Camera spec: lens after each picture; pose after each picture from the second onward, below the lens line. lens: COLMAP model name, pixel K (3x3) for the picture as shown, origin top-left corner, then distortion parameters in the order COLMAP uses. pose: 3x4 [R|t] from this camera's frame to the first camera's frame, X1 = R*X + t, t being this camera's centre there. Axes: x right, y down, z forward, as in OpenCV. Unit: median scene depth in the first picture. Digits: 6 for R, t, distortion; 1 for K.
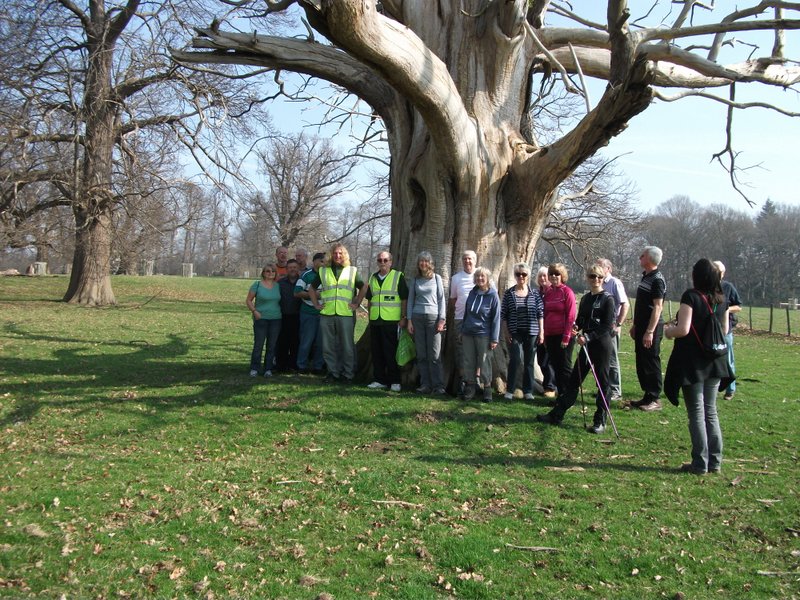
lens RADIAL K [[780.4, 0, 414.2], [0, 780.4, 295.7], [0, 0, 1]] dist [-0.131008, 0.076834]
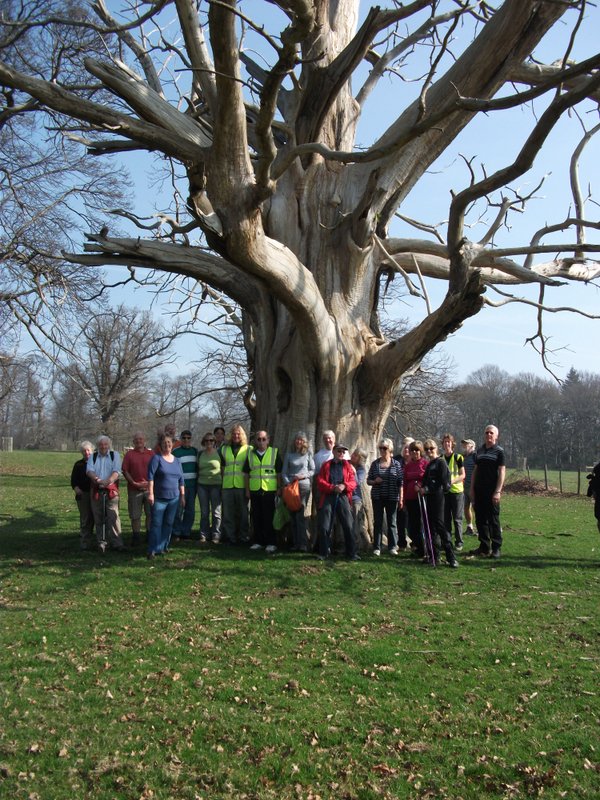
lens RADIAL K [[780.4, 0, 331.1], [0, 780.4, 429.0], [0, 0, 1]] dist [-0.131008, 0.076834]
pose [[0.991464, -0.011584, 0.129864, -0.078782], [0.017611, 0.998815, -0.045360, -0.004713], [-0.129185, 0.047260, 0.990494, -0.158600]]
